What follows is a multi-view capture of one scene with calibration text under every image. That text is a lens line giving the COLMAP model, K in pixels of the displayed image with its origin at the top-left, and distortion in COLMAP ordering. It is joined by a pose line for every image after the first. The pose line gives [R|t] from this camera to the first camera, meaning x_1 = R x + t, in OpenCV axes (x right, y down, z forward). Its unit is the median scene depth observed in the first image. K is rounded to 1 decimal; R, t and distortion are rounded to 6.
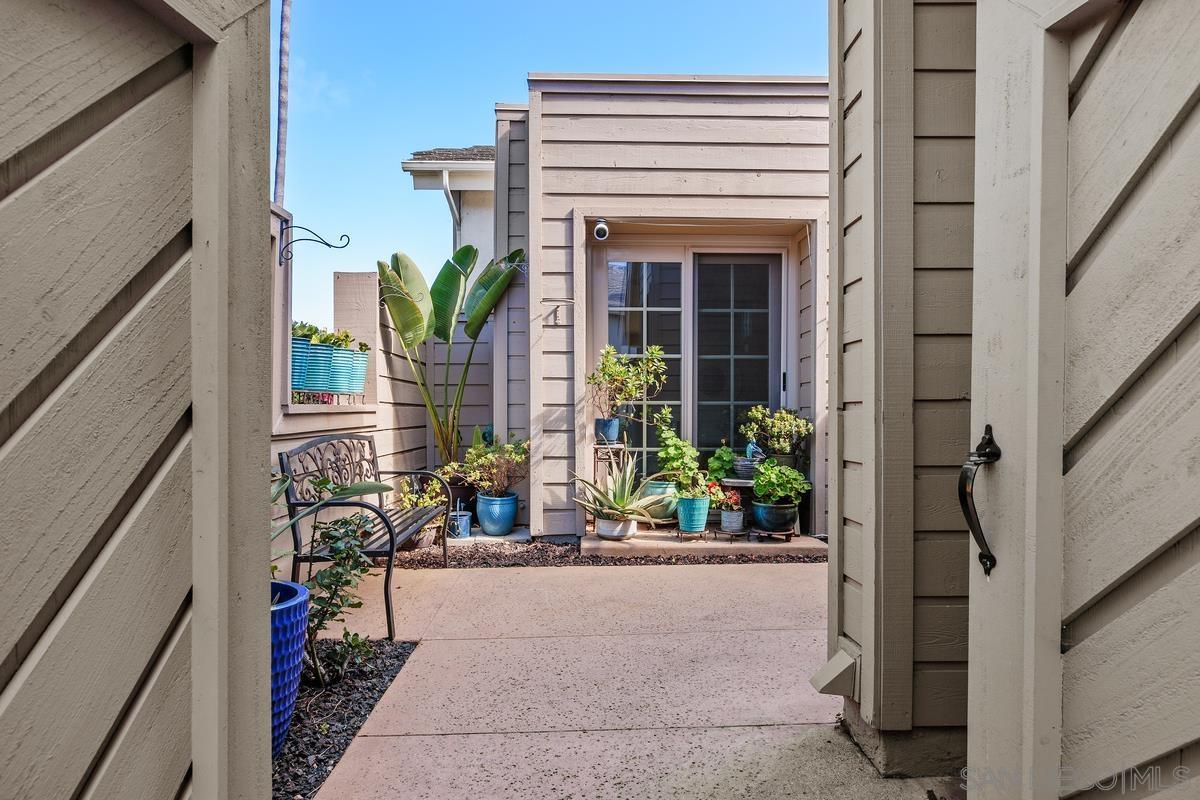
lens RADIAL K [[726.4, 0, 599.9], [0, 726.4, 402.4], [0, 0, 1]] dist [0.002997, 0.000100]
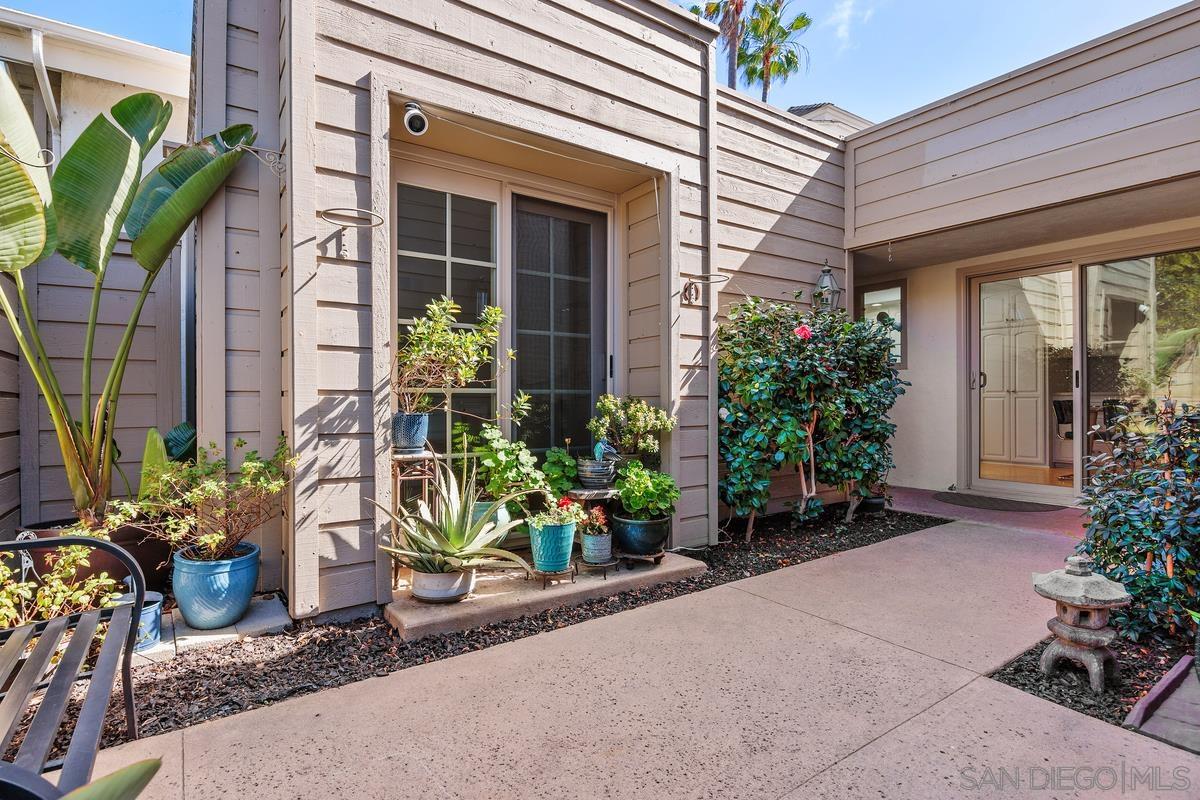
lens RADIAL K [[612.2, 0, 603.4], [0, 612.2, 398.6], [0, 0, 1]] dist [-0.000340, -0.001305]
pose [[0.828529, 0.000530, 0.559945, -0.163352], [-0.000791, 1.000000, 0.000223, 0.008914], [-0.559945, -0.000627, 0.828530, 0.458537]]
